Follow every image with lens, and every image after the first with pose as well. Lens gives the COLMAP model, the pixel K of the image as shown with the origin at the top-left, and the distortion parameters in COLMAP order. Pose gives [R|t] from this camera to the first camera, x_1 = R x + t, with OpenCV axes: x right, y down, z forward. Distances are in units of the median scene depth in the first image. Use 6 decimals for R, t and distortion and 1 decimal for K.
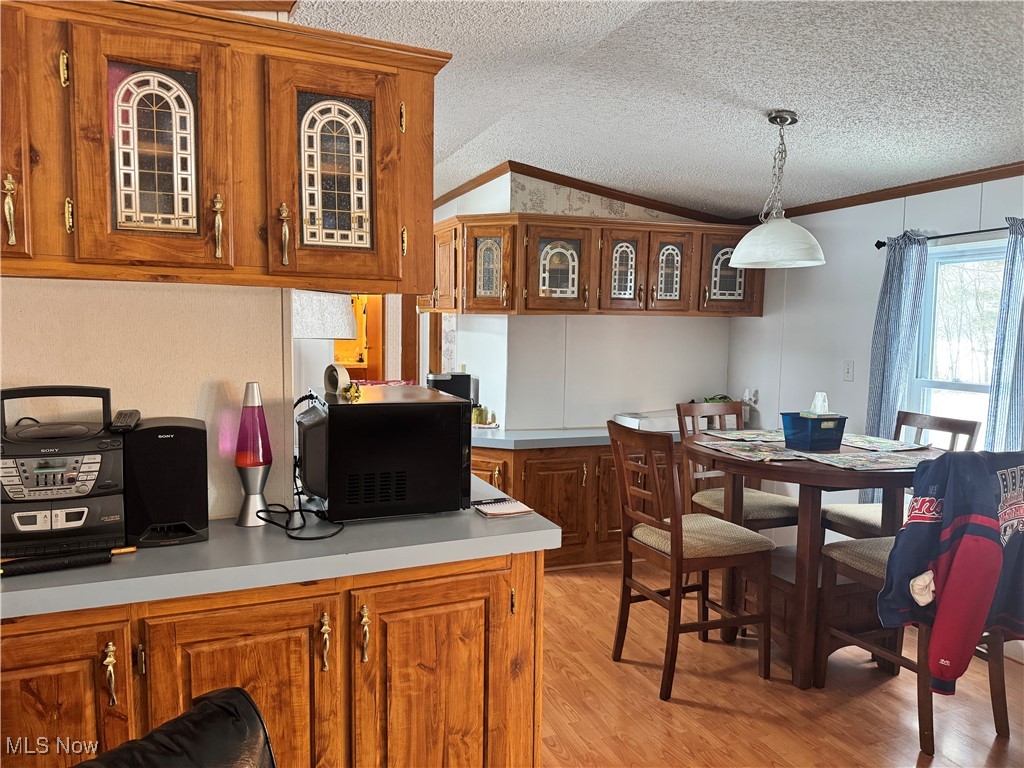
lens RADIAL K [[713.3, 0, 512.0], [0, 713.3, 384.0], [0, 0, 1]] dist [0.066443, -0.083115]
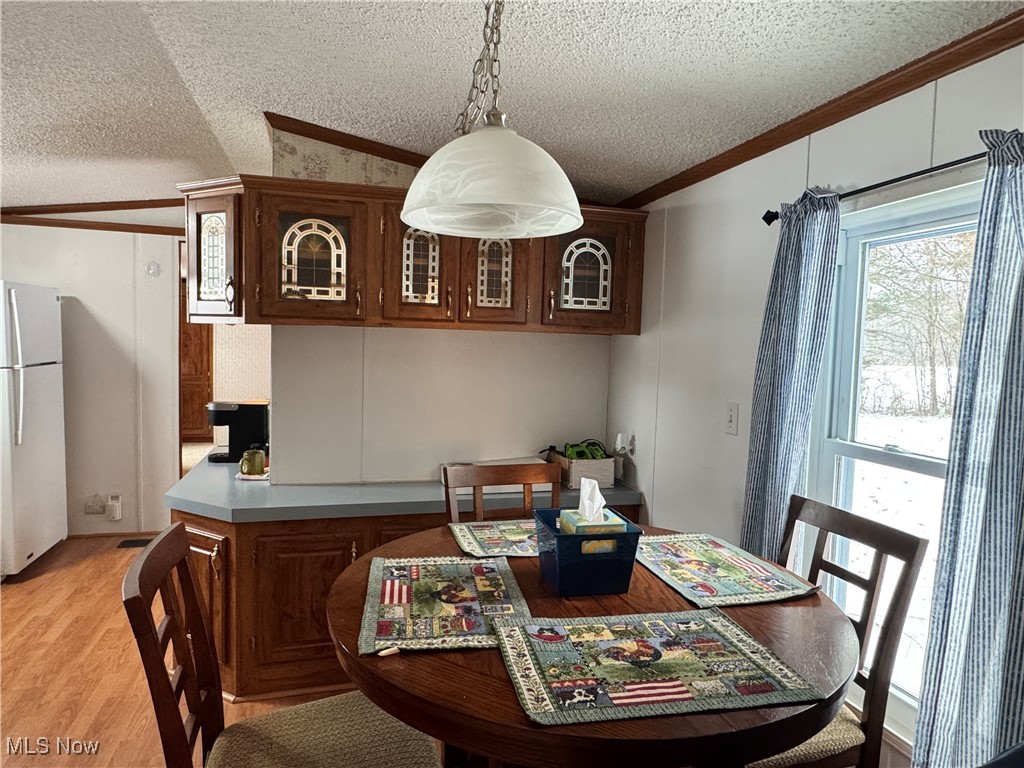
lens RADIAL K [[614.7, 0, 512.0], [0, 614.7, 384.0], [0, 0, 1]] dist [-0.006501, -0.000472]
pose [[0.997293, 0.020580, -0.070585, 0.343953], [-0.021965, 0.999580, -0.018907, -0.038545], [0.070166, 0.020407, 0.997327, 0.487859]]
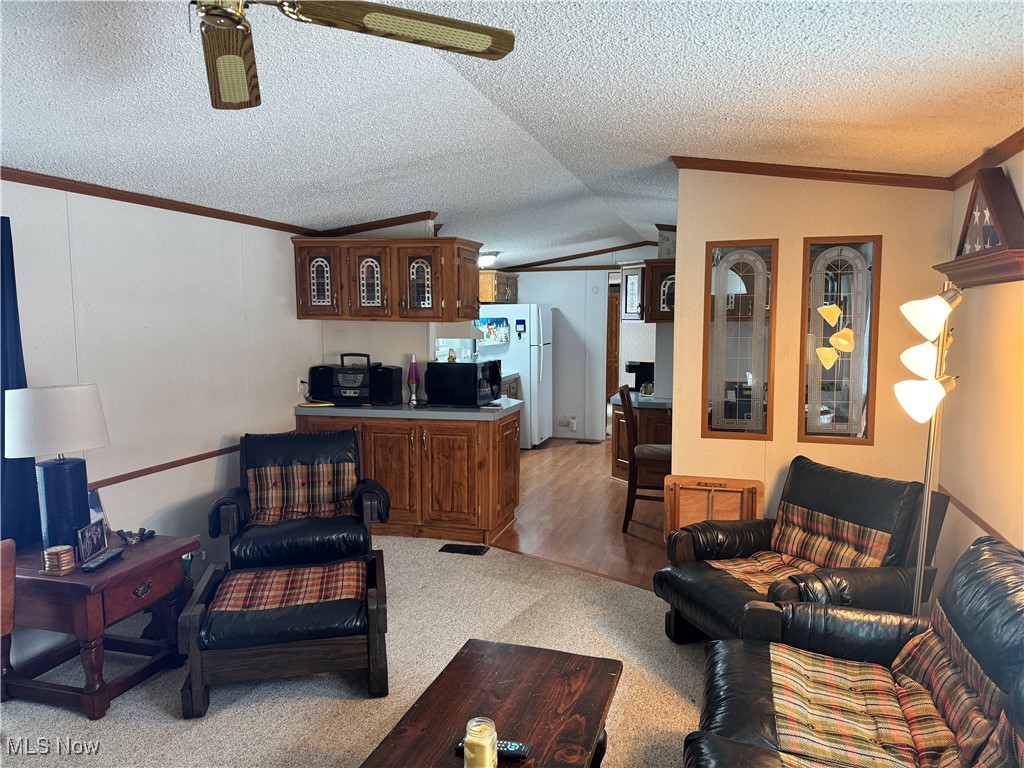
lens RADIAL K [[706.1, 0, 512.0], [0, 706.1, 384.0], [0, 0, 1]] dist [0.143163, -0.230305]
pose [[0.791741, 0.041149, -0.609469, 0.839253], [-0.039895, 0.999082, 0.015628, 0.028616], [0.609552, 0.011941, 0.792656, -0.490975]]
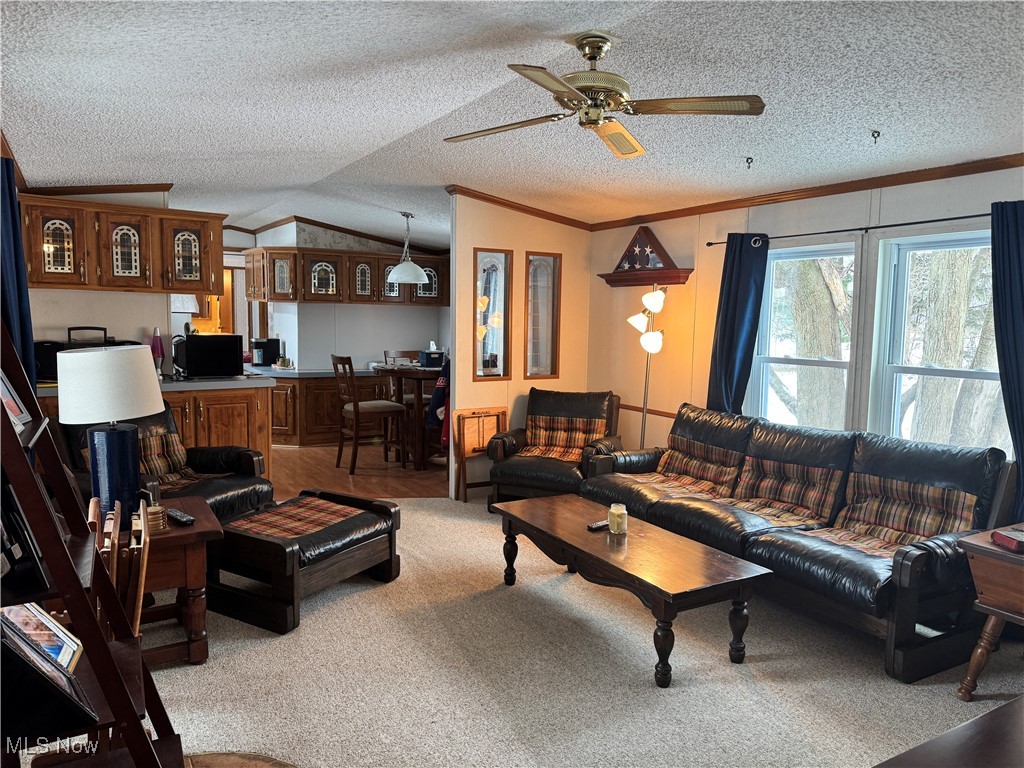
lens RADIAL K [[706.1, 0, 512.0], [0, 706.1, 384.0], [0, 0, 1]] dist [0.143163, -0.230305]
pose [[0.985218, -0.011913, 0.170892, 0.255884], [0.008897, 0.999791, 0.018404, 0.089310], [-0.171076, -0.016611, 0.985118, -0.989366]]
